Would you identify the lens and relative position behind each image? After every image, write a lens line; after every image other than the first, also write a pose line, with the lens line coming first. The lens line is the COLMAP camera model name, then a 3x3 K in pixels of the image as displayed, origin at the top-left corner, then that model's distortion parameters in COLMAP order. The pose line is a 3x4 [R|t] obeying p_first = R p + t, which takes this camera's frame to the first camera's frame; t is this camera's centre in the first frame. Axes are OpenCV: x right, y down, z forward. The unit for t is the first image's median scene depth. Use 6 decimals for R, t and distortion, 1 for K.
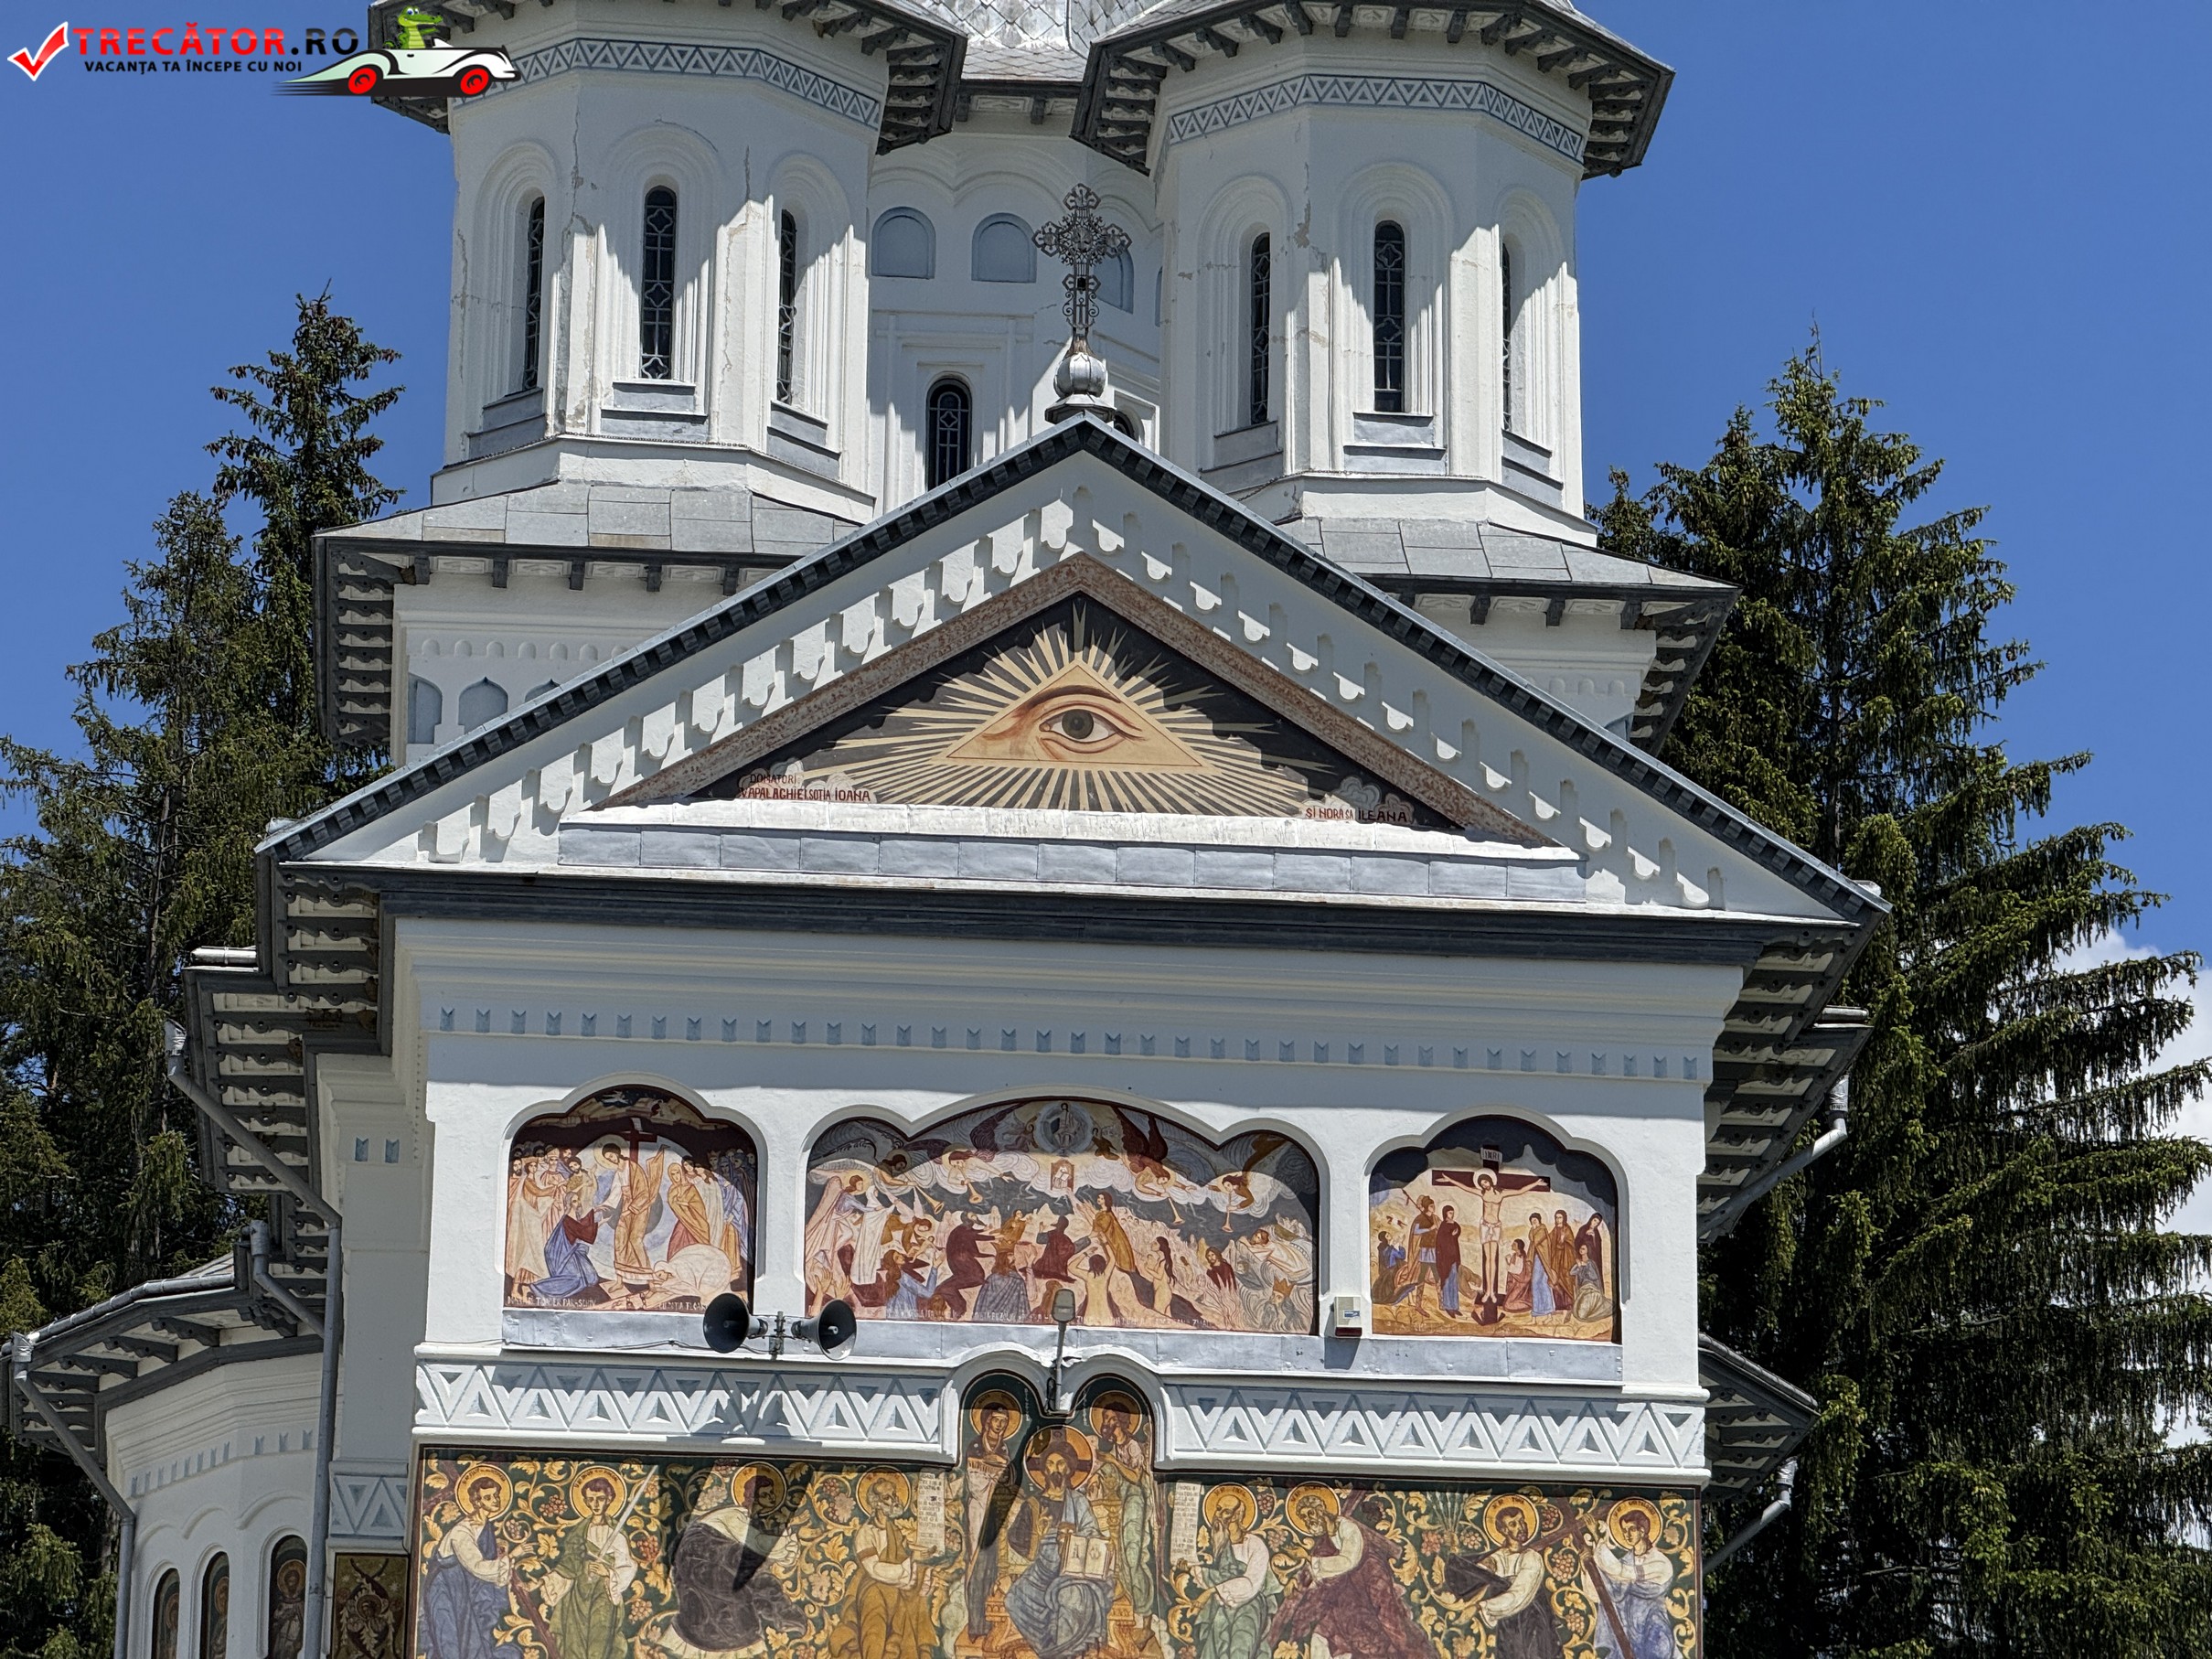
lens RADIAL K [[7800.0, 0, 1086.7], [0, 7800.0, 801.6], [0, 0, 1]] dist [0.235474, 0.721474]
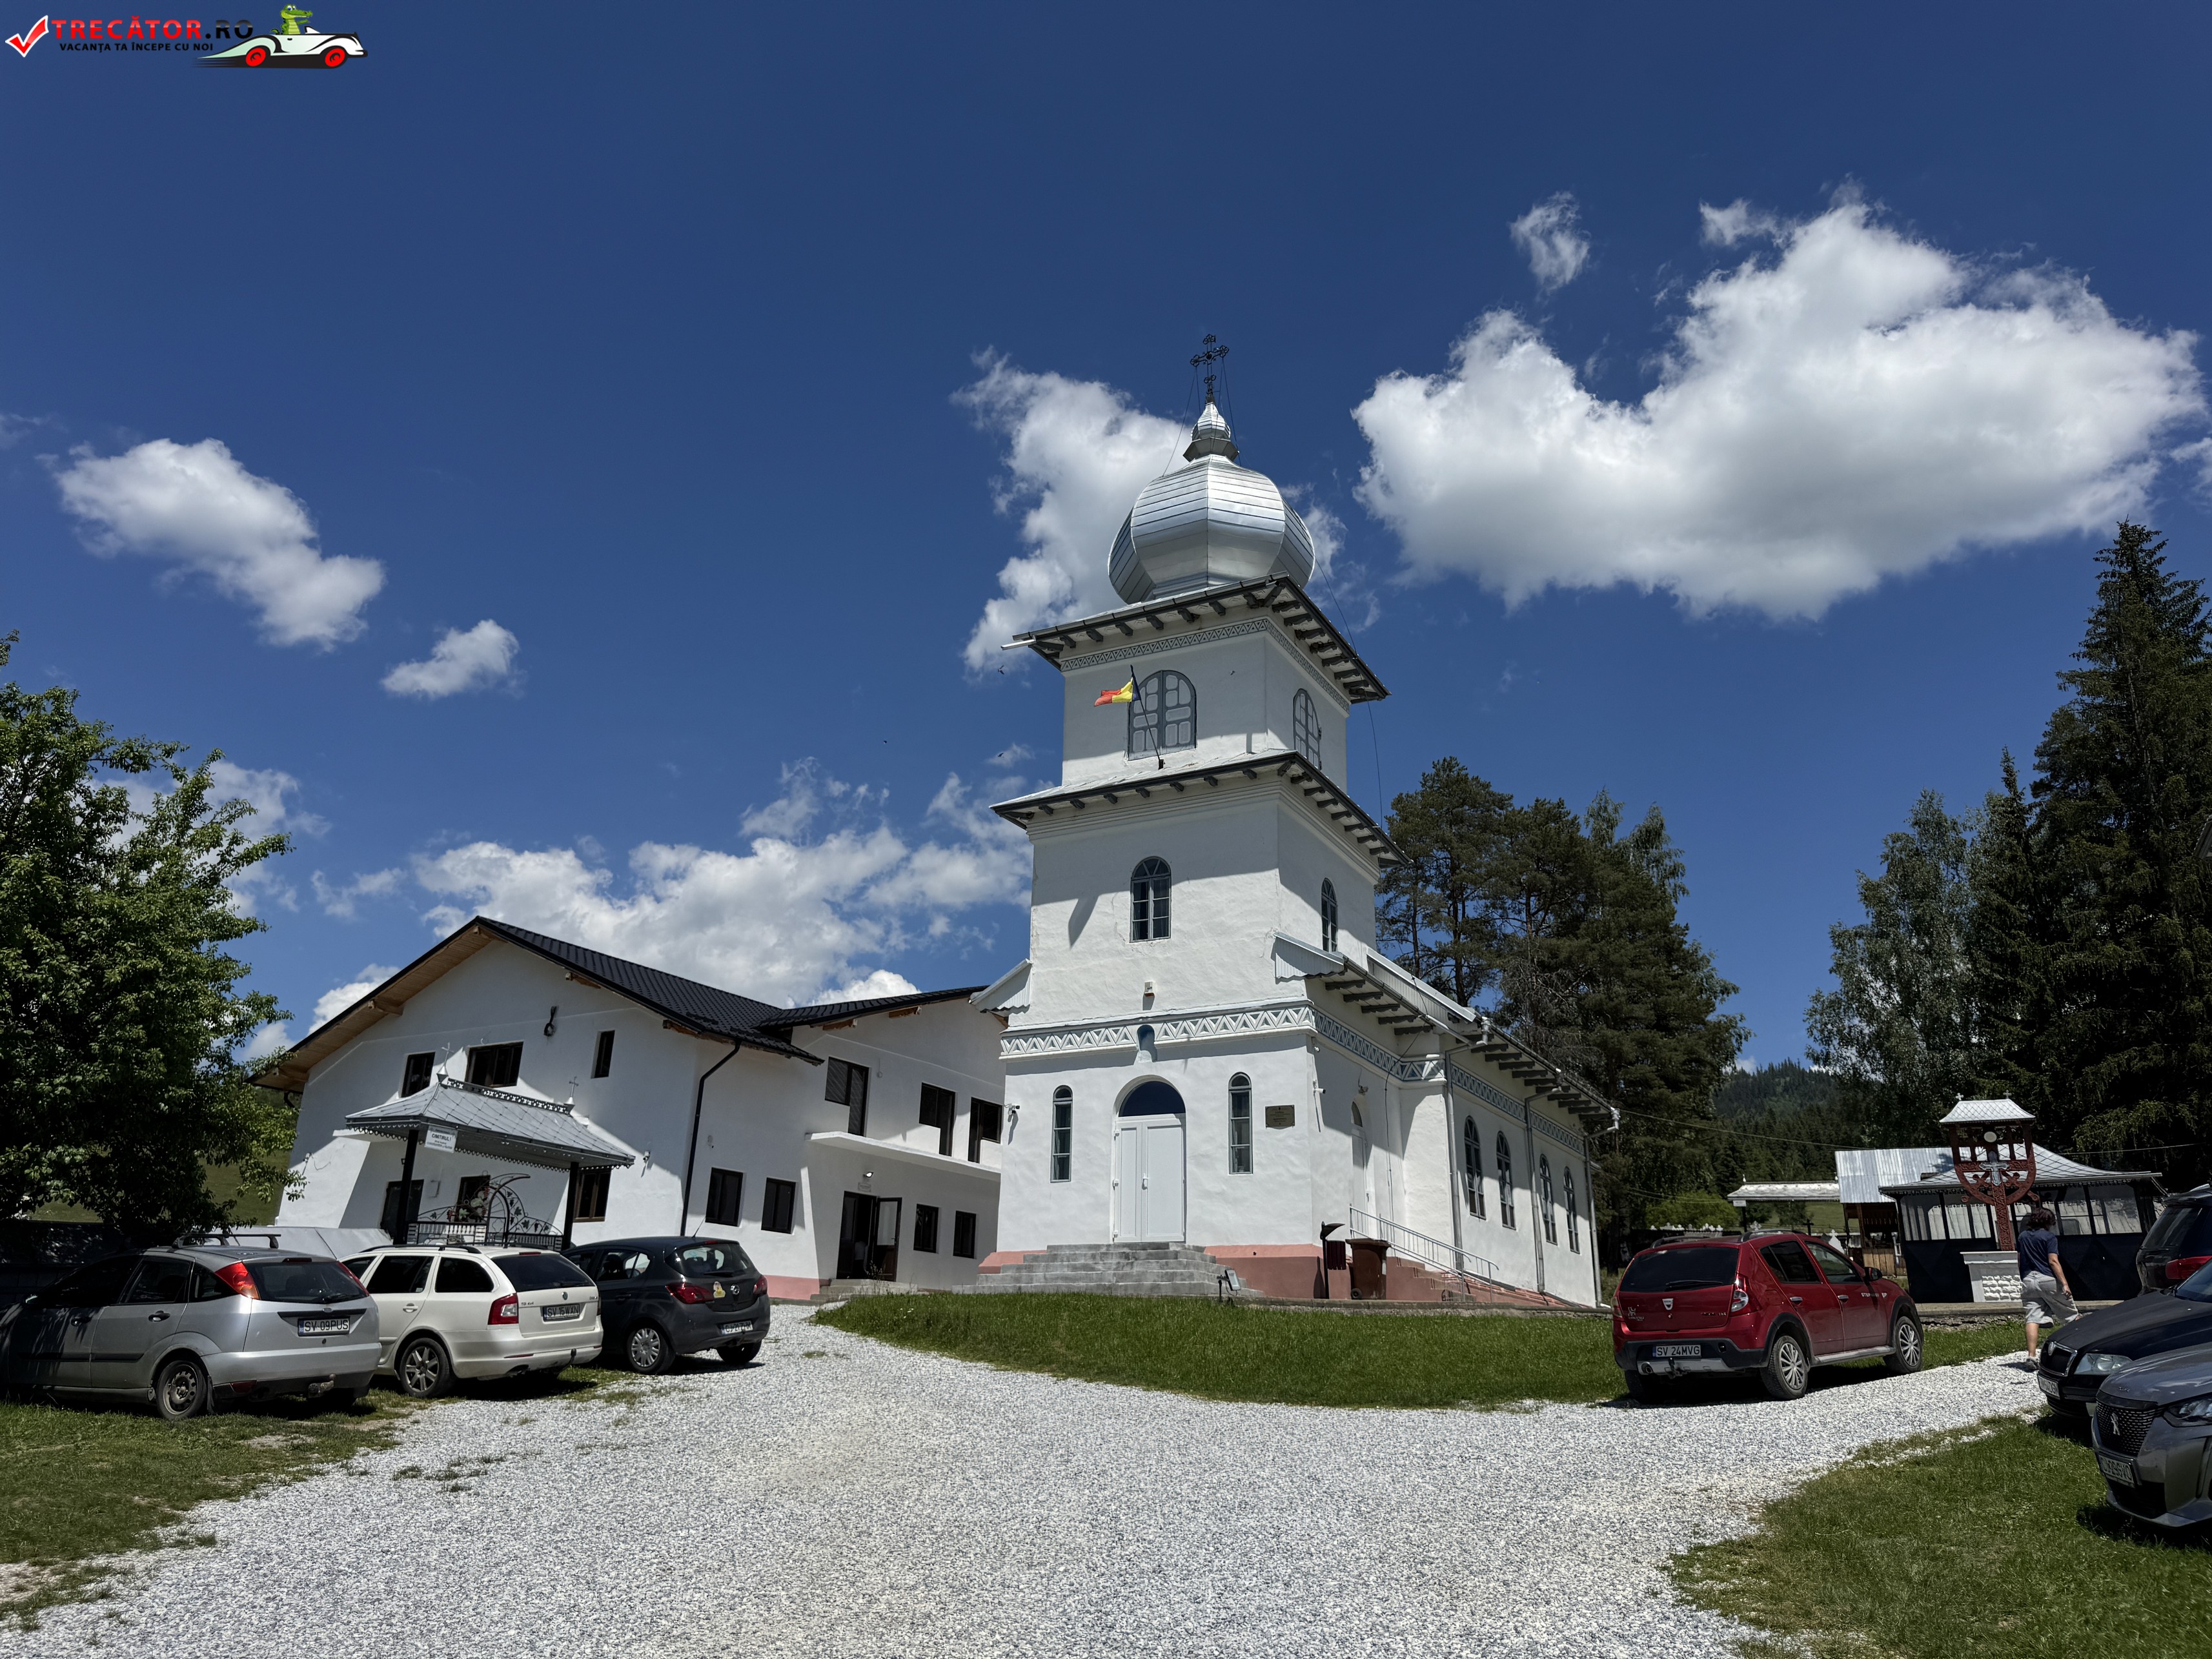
lens RADIAL K [[1551.7, 0, 1093.5], [0, 1551.7, 786.2], [0, 0, 1]] dist [0.085603, -0.122089]
pose [[0.825091, -0.193437, -0.530856, -0.208988], [0.149657, 0.980831, -0.124795, 0.088336], [0.544820, 0.023521, 0.838223, 0.457943]]
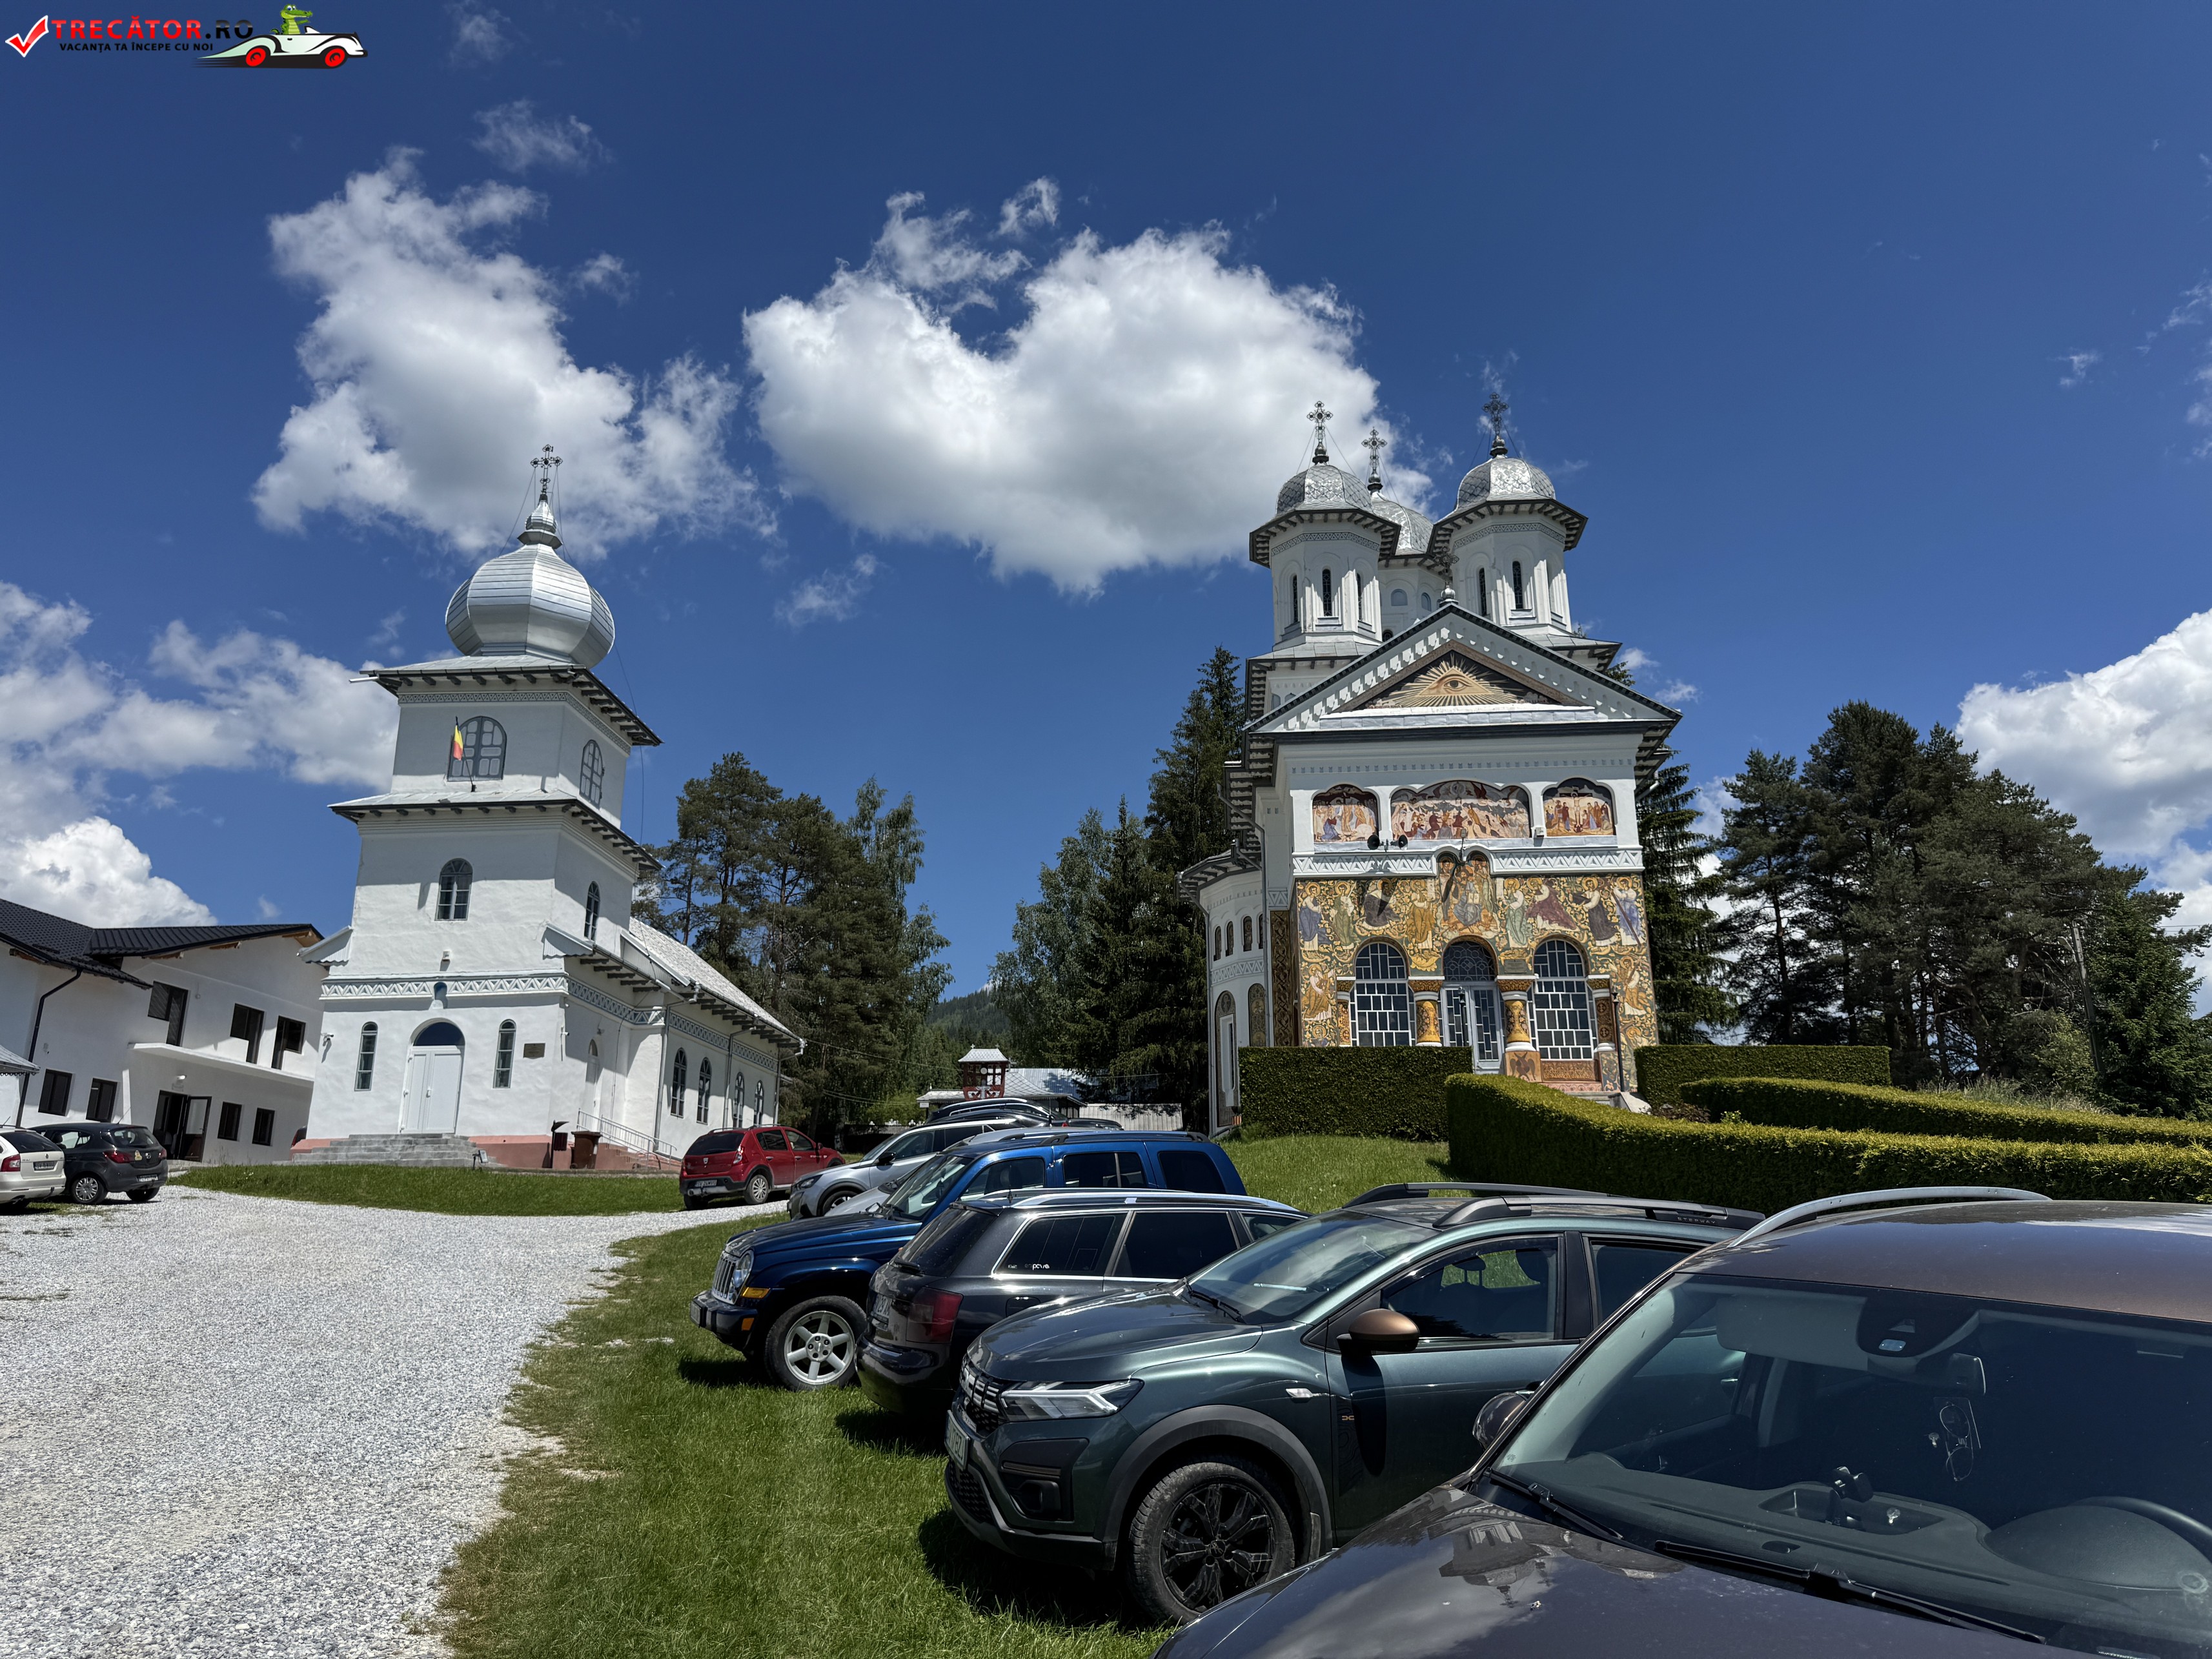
lens RADIAL K [[1546.3, 0, 1103.9], [0, 1546.3, 828.2], [0, 0, 1]] dist [0.184998, -0.417852]
pose [[0.985631, -0.061136, -0.157463, -0.055175], [0.063147, 0.997974, 0.007792, 0.044717], [0.156667, -0.017624, 0.987494, 0.219634]]
